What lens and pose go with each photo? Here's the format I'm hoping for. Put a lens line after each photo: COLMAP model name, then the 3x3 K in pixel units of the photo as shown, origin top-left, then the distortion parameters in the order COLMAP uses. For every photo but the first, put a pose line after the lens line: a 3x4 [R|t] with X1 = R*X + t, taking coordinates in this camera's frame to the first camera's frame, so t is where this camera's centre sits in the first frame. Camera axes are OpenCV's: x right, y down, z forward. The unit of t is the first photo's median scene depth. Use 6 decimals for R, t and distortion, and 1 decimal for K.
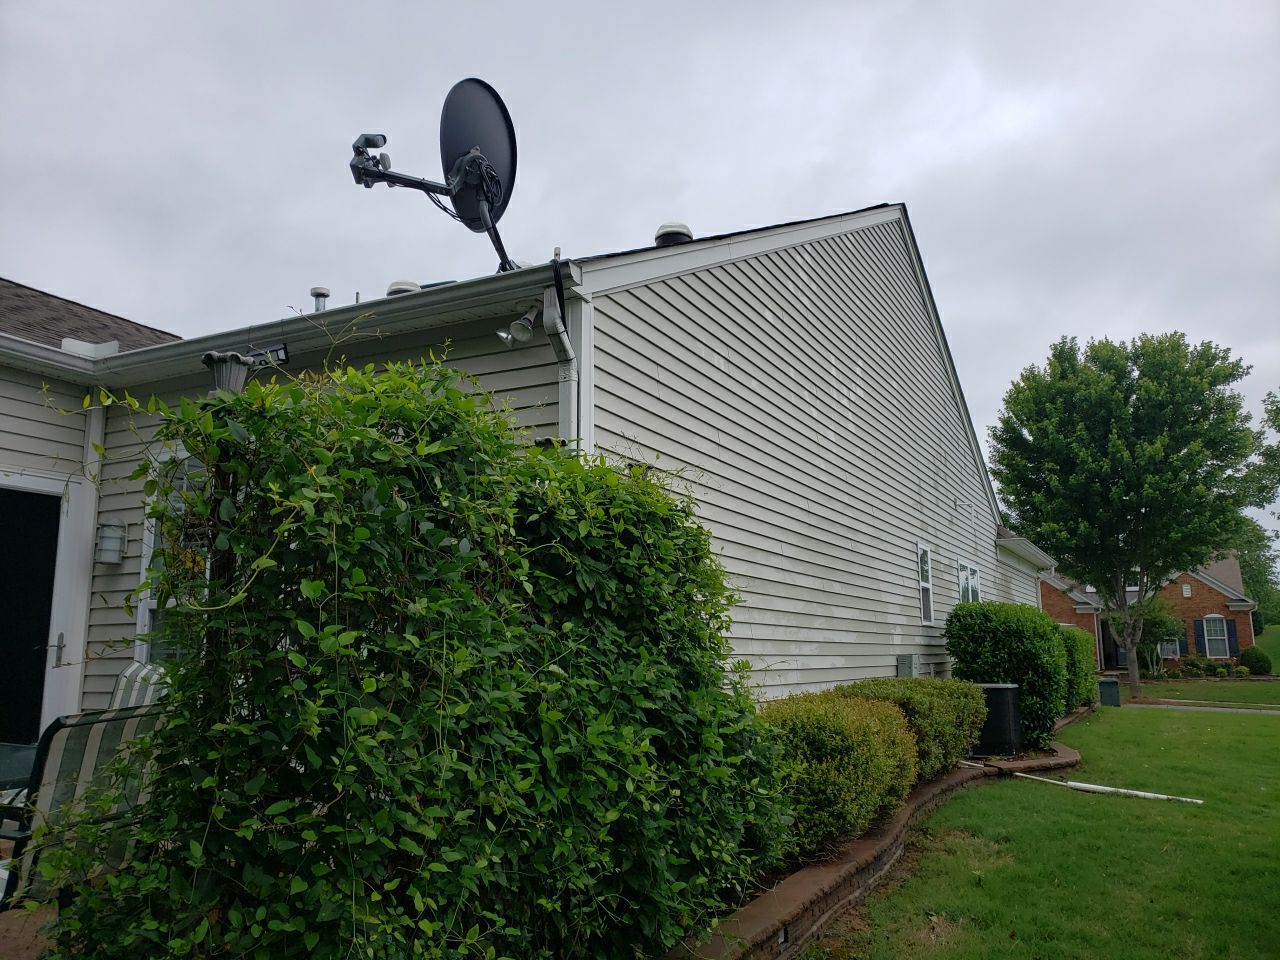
lens RADIAL K [[1003.1, 0, 636.3], [0, 1003.1, 474.1], [0, 0, 1]] dist [0.045831, -0.020302]
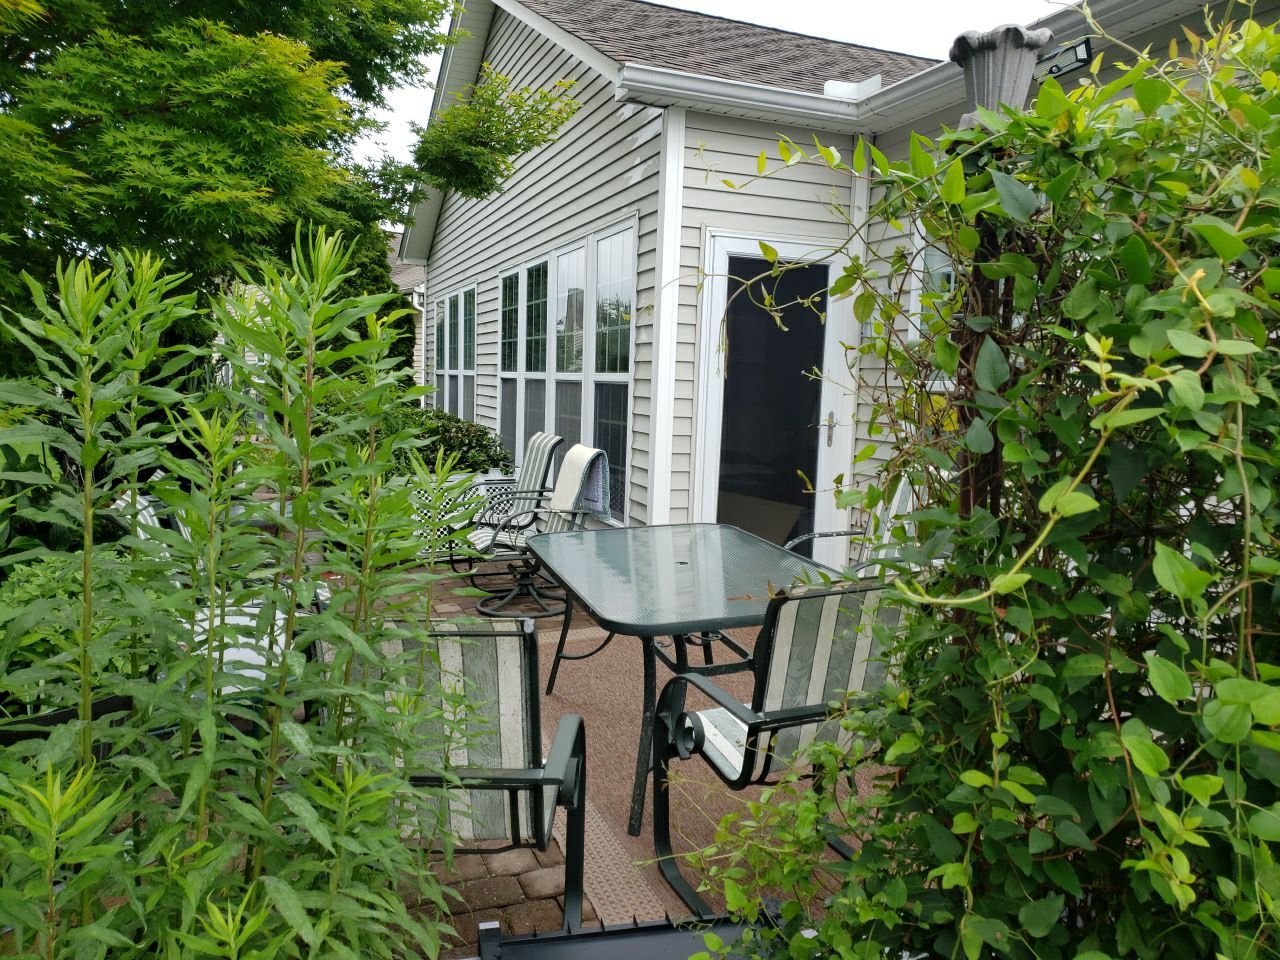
lens RADIAL K [[1003.1, 0, 639.0], [0, 1003.1, 480.4], [0, 0, 1]] dist [0.045831, -0.020302]
pose [[0.747155, 0.100690, -0.656979, -0.134793], [0.073030, 0.970036, 0.231724, -0.023565], [0.660626, -0.221113, 0.717414, 0.344887]]
